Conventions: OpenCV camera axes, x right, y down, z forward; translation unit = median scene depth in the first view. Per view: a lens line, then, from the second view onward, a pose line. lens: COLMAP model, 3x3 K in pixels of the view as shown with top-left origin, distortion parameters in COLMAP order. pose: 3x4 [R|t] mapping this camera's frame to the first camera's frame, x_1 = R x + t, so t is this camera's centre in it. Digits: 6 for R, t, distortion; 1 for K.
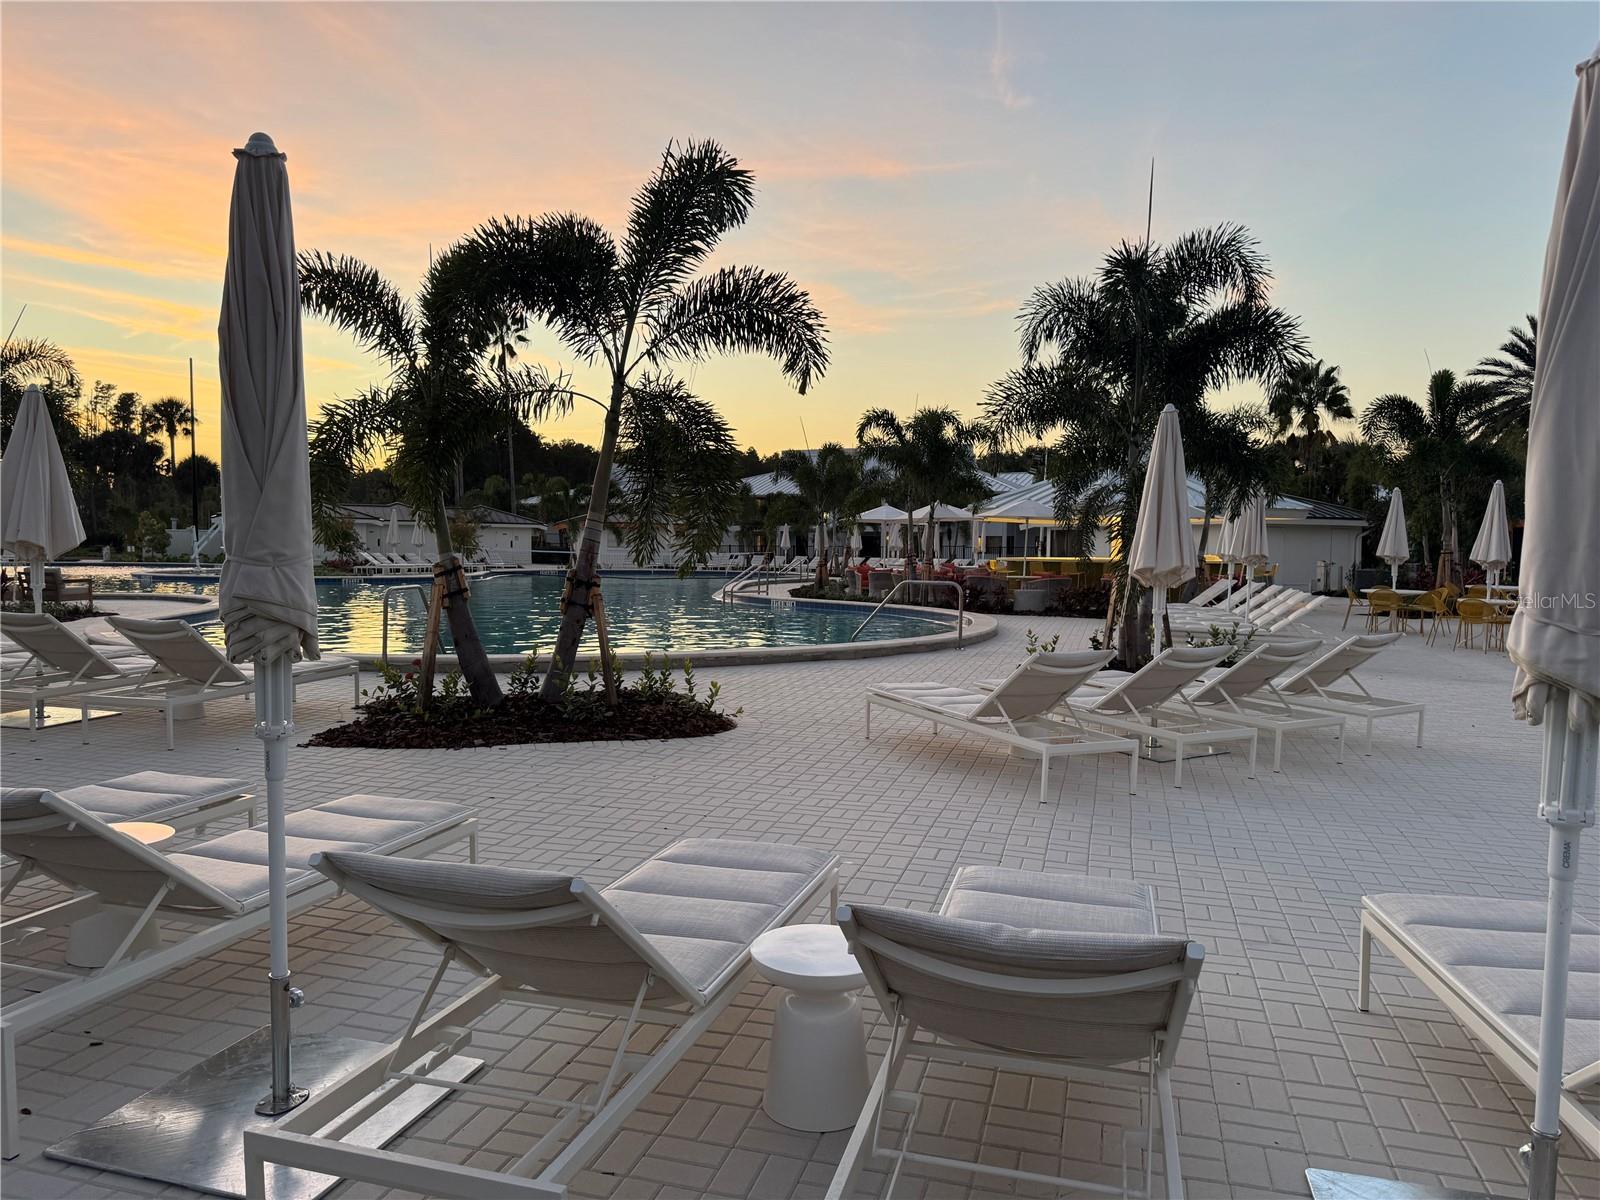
lens RADIAL K [[1128.2, 0, 809.5], [0, 1128.2, 598.5], [0, 0, 1]] dist [0.185401, -0.316936]
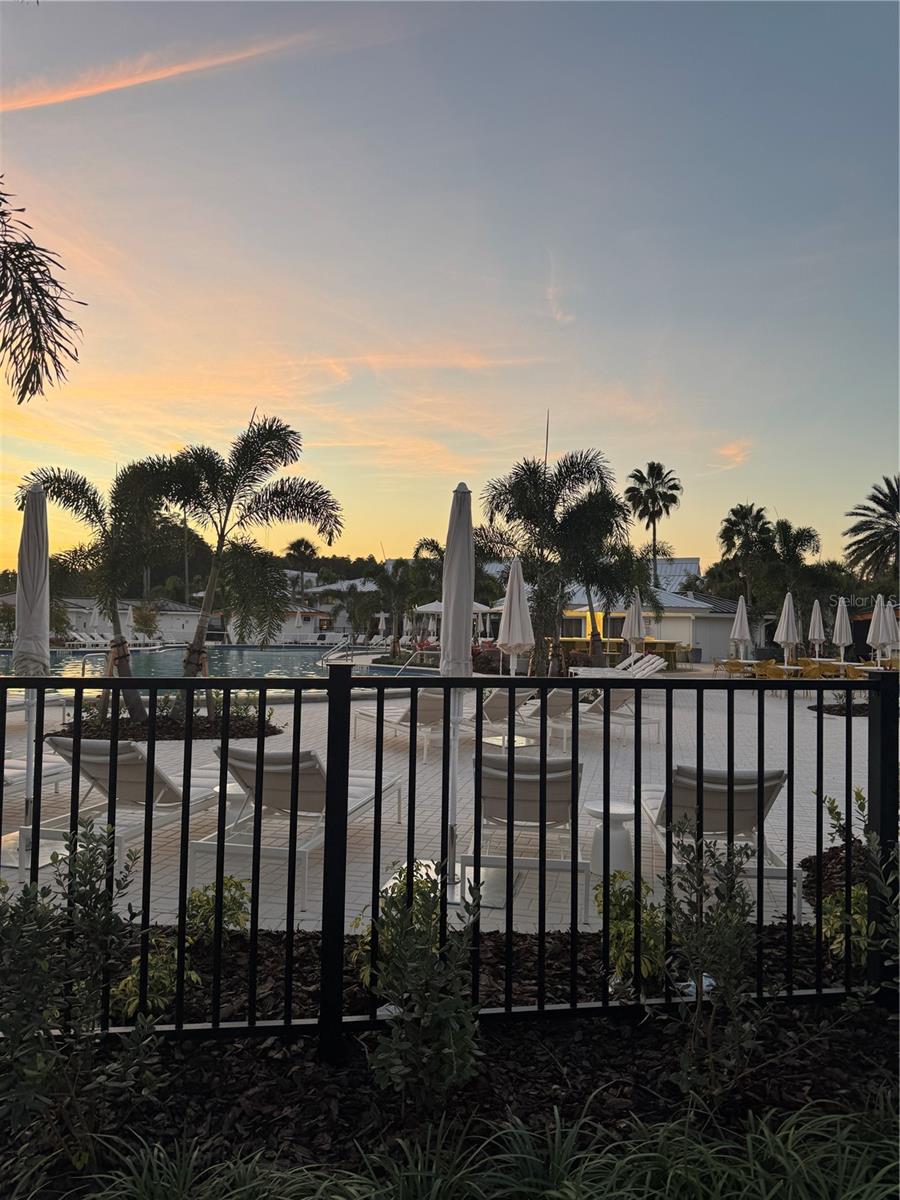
lens RADIAL K [[846.2, 0, 450.0], [0, 846.2, 600.0], [0, 0, 1]] dist [0.185401, -0.316936]
pose [[0.999159, 0.007817, 0.040251, 0.082946], [-0.004596, 0.996824, -0.079498, 0.006700], [-0.040745, 0.079246, 0.996022, -0.208357]]
